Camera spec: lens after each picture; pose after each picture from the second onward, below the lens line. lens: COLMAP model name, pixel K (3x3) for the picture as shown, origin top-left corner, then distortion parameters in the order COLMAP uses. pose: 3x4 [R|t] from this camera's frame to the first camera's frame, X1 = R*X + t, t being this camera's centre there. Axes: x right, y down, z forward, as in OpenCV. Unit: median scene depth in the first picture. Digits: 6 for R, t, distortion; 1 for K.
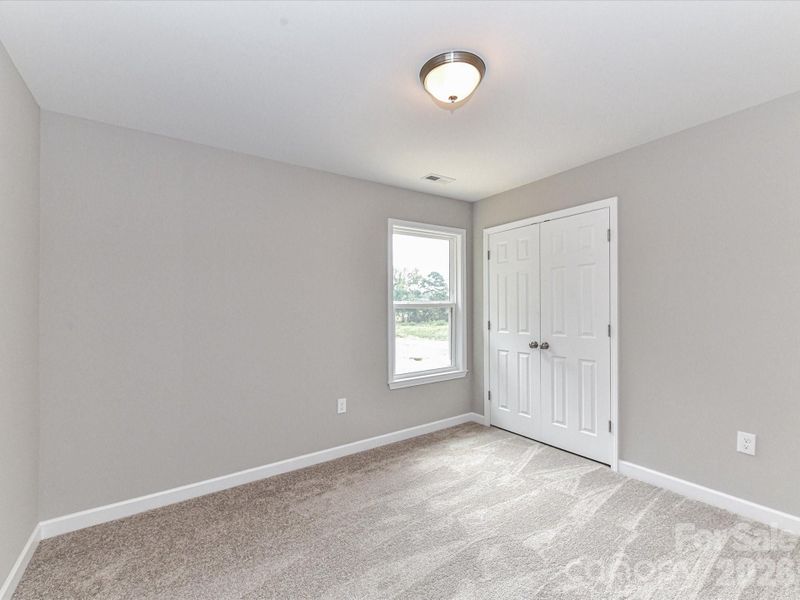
lens RADIAL K [[352.4, 0, 396.0], [0, 352.4, 300.0], [0, 0, 1]] dist [-0.001438, 0.007584]
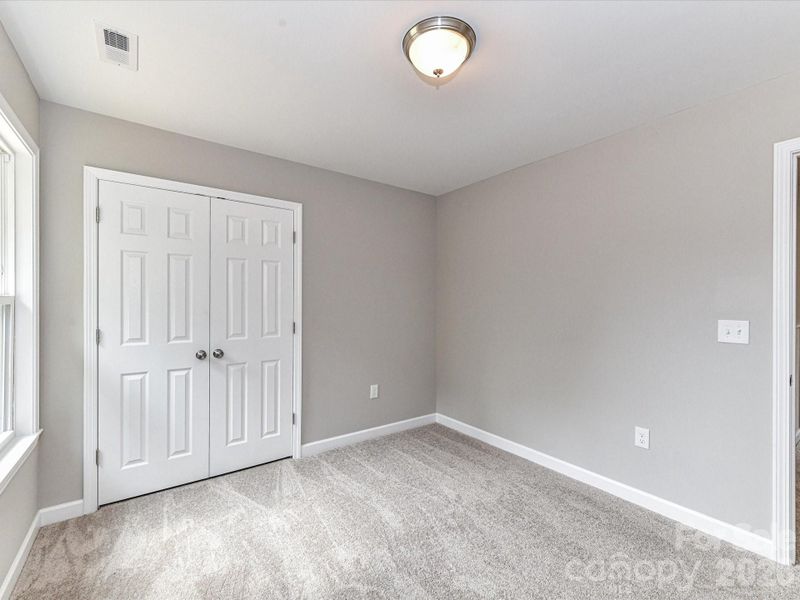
lens RADIAL K [[362.2, 0, 403.4], [0, 362.2, 304.9], [0, 0, 1]] dist [0.000828, 0.009144]
pose [[-0.040914, 0.007658, 0.999133, -0.423957], [-0.020443, 0.999755, -0.008500, 0.017681], [-0.998954, -0.020773, -0.040748, 0.623694]]
